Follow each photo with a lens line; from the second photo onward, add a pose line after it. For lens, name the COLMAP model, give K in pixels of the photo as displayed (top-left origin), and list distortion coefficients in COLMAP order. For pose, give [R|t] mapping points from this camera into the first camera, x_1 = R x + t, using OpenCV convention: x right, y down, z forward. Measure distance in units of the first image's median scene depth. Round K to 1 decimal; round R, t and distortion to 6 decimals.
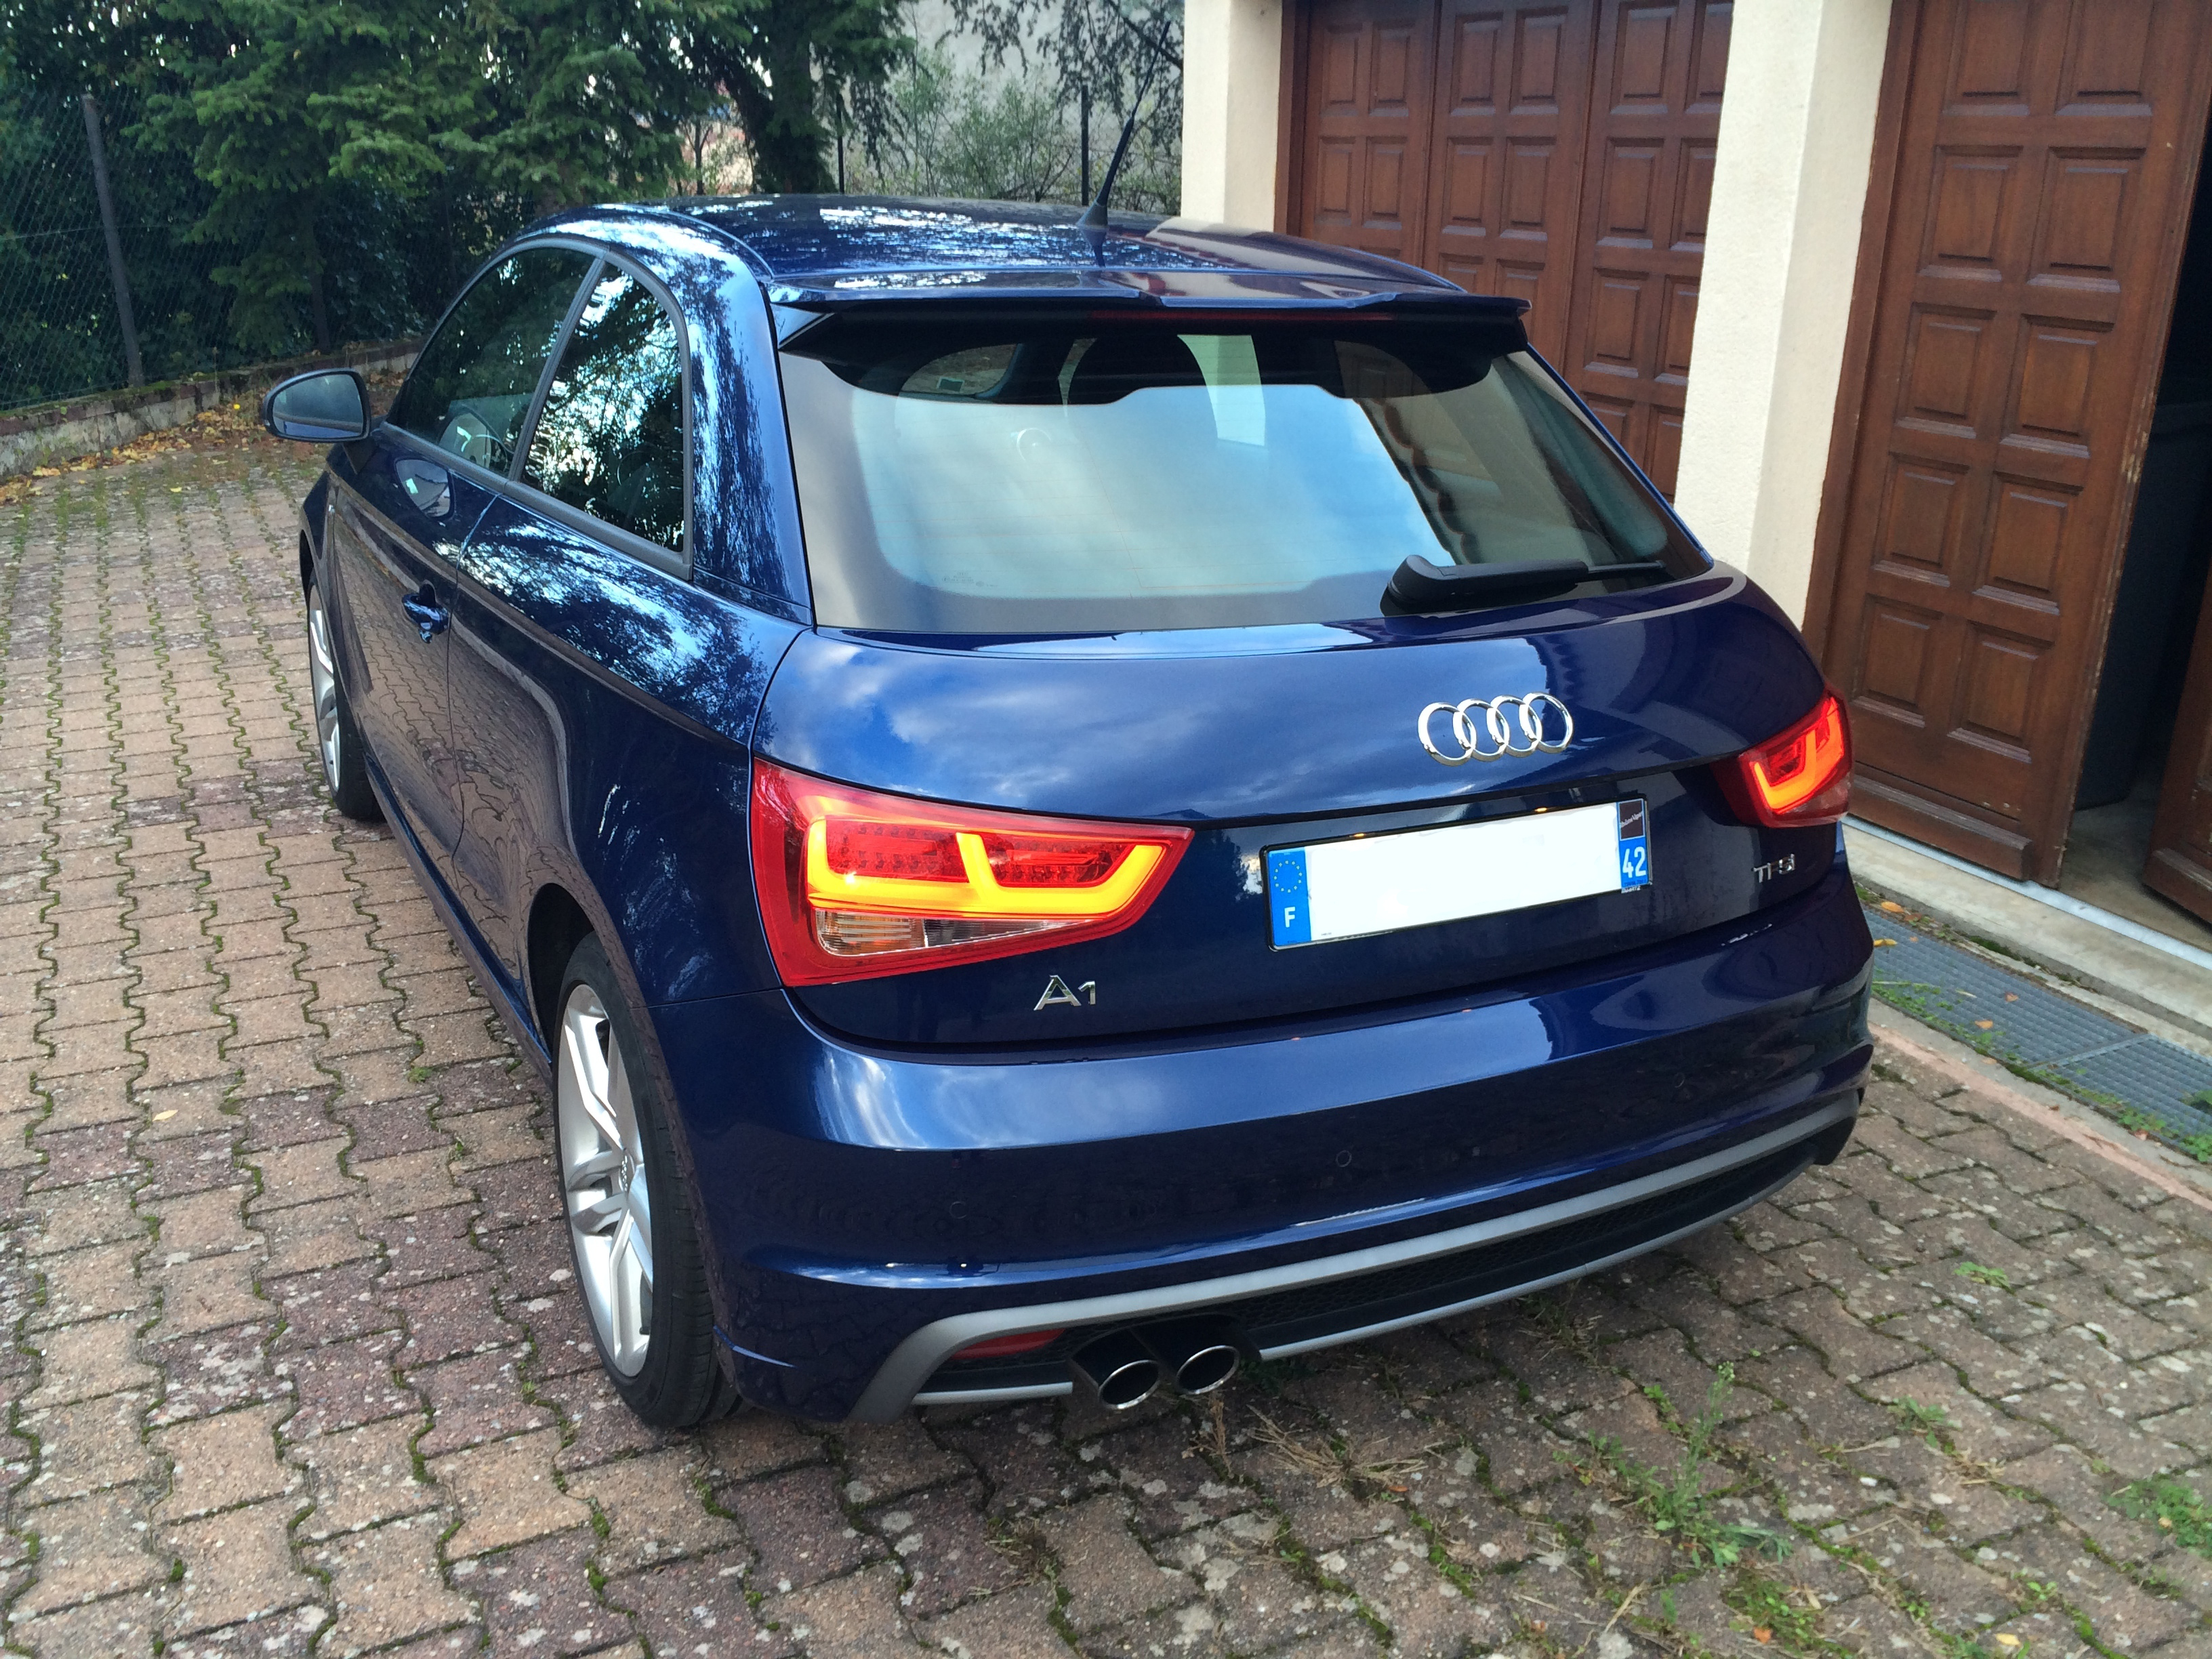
lens RADIAL K [[1865.4, 0, 1106.0], [0, 1865.4, 829.5], [0, 0, 1]] dist [0.090602, -0.117368]
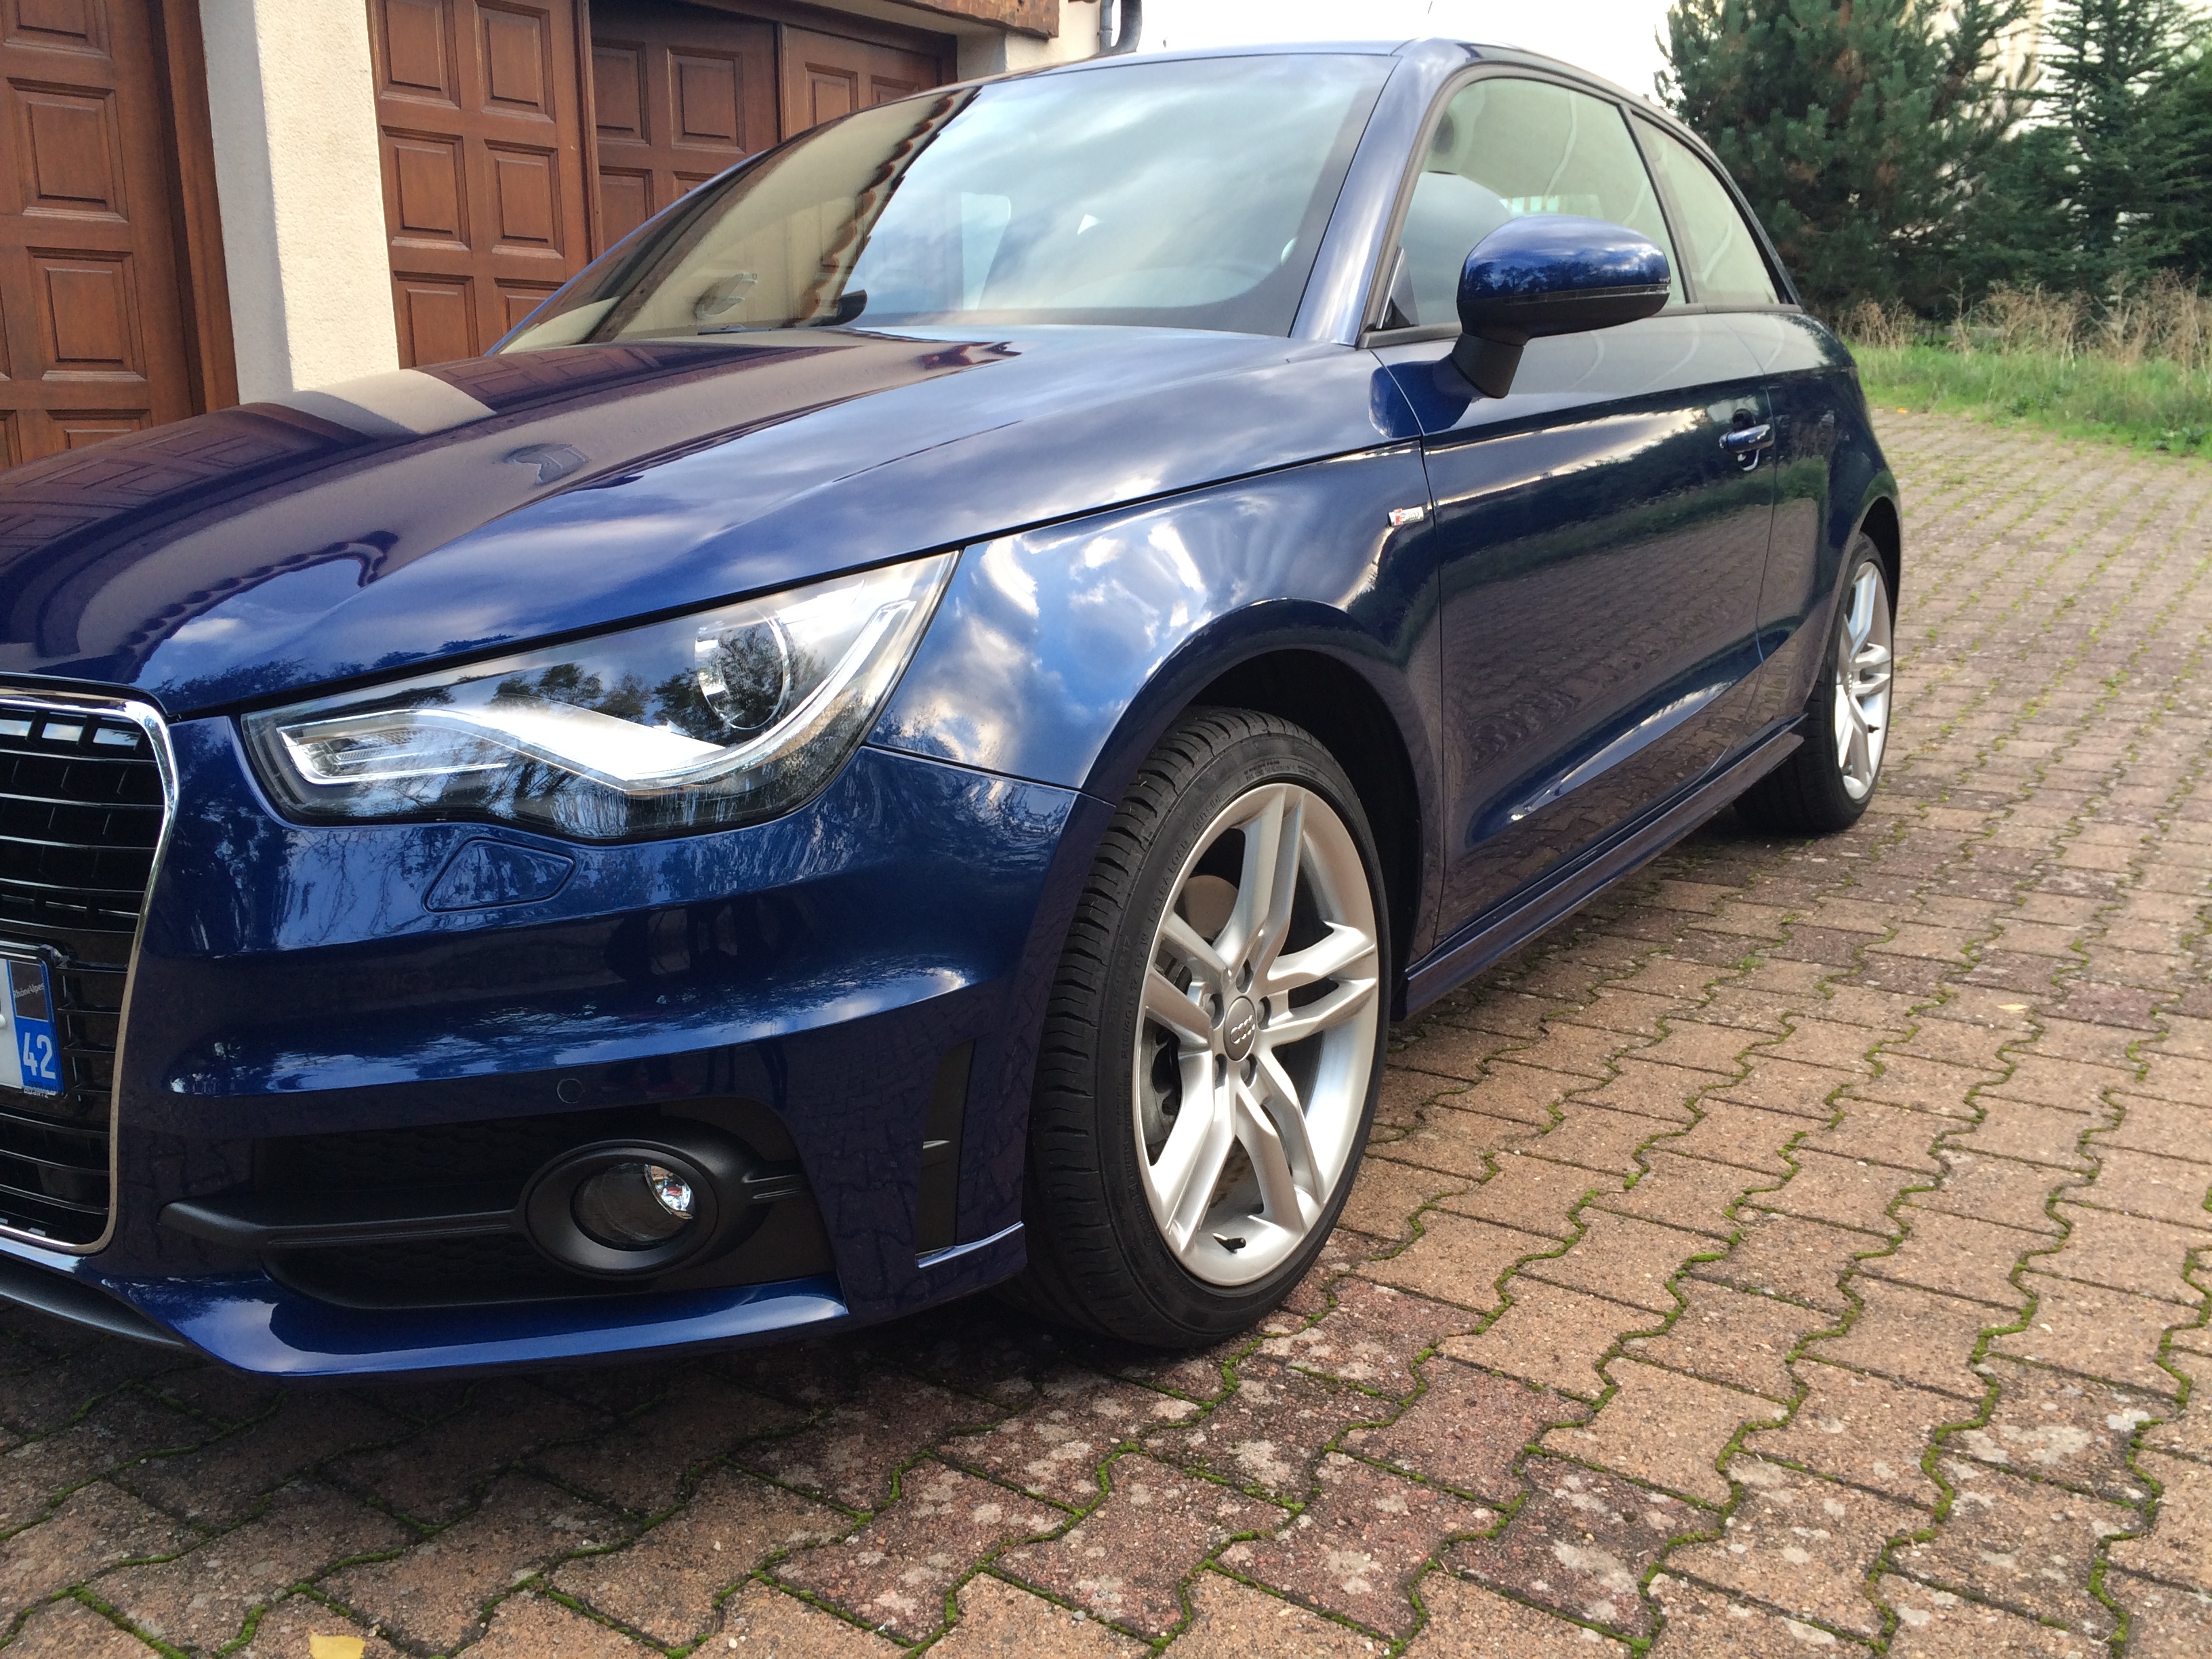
lens RADIAL K [[1865.4, 0, 1106.0], [0, 1865.4, 829.5], [0, 0, 1]] dist [0.090602, -0.117368]
pose [[-0.471899, -0.207516, 0.856883, -0.978472], [0.303533, 0.874251, 0.378883, -0.370077], [-0.827755, 0.438887, -0.349571, 1.528684]]
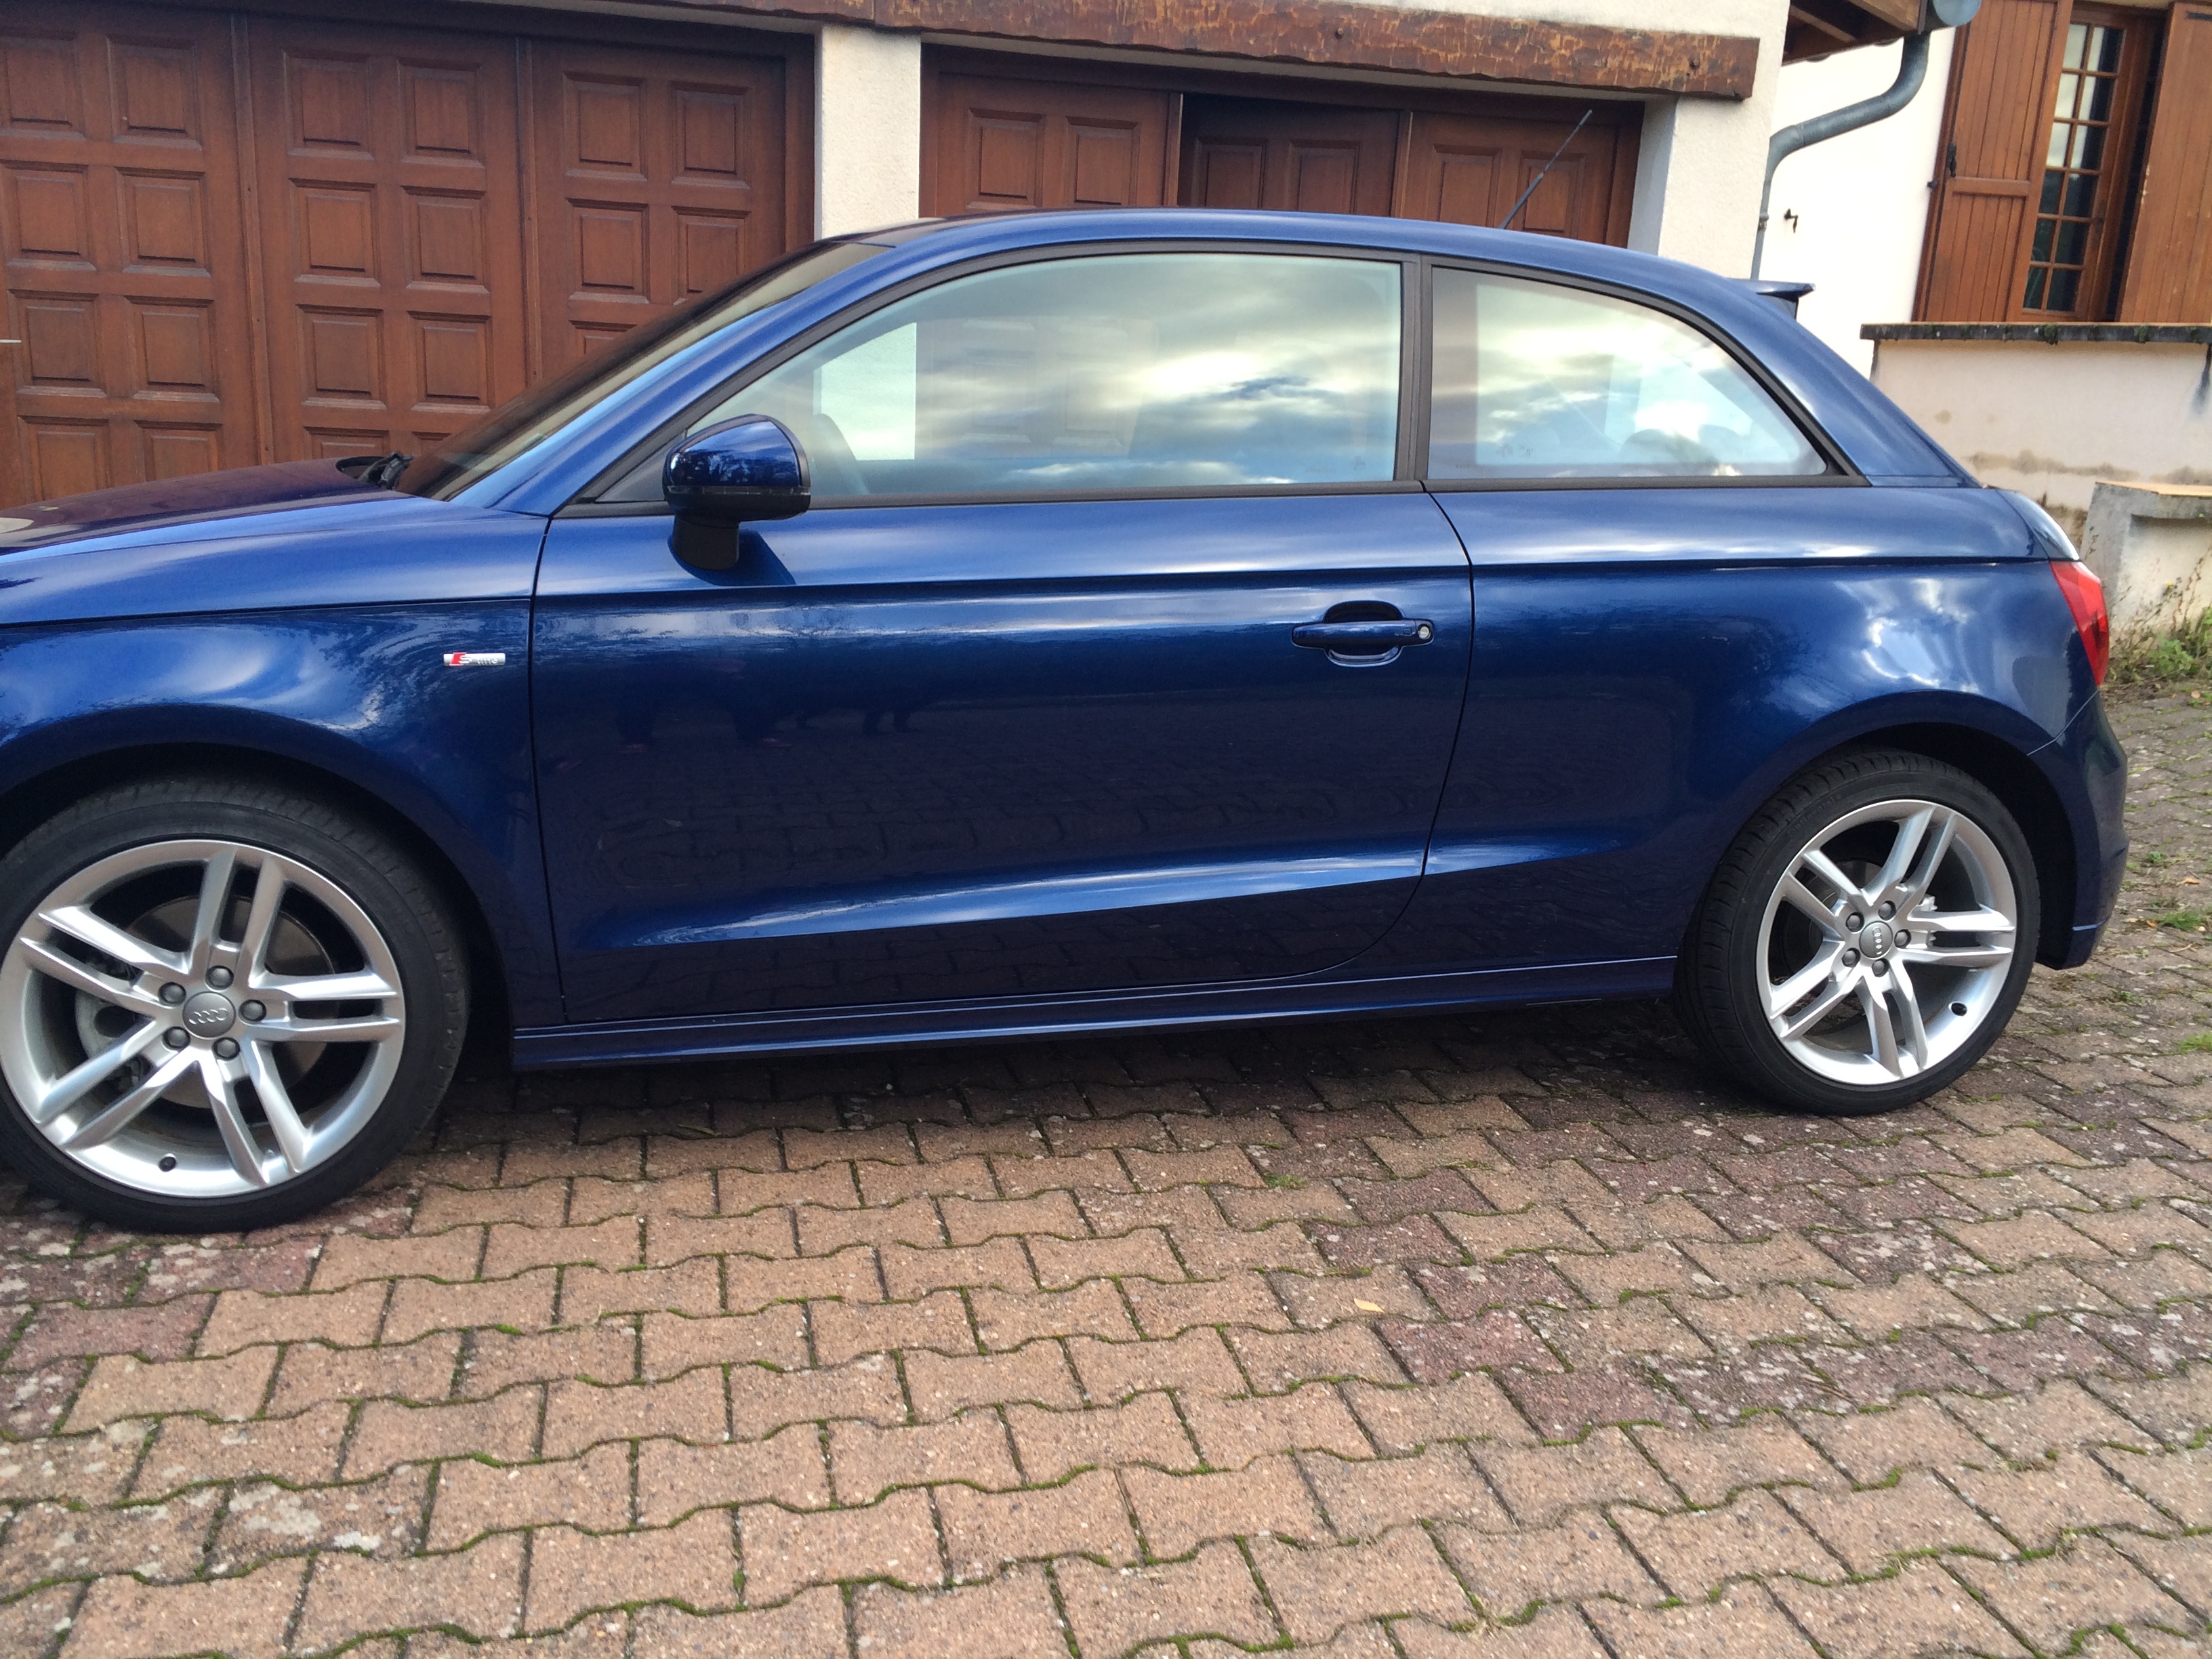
lens RADIAL K [[1865.4, 0, 1106.0], [0, 1865.4, 829.5], [0, 0, 1]] dist [0.090602, -0.117368]
pose [[0.237697, -0.236317, 0.942154, -1.136233], [0.291712, 0.942547, 0.162819, -0.184553], [-0.926501, 0.236136, 0.292977, 0.770776]]
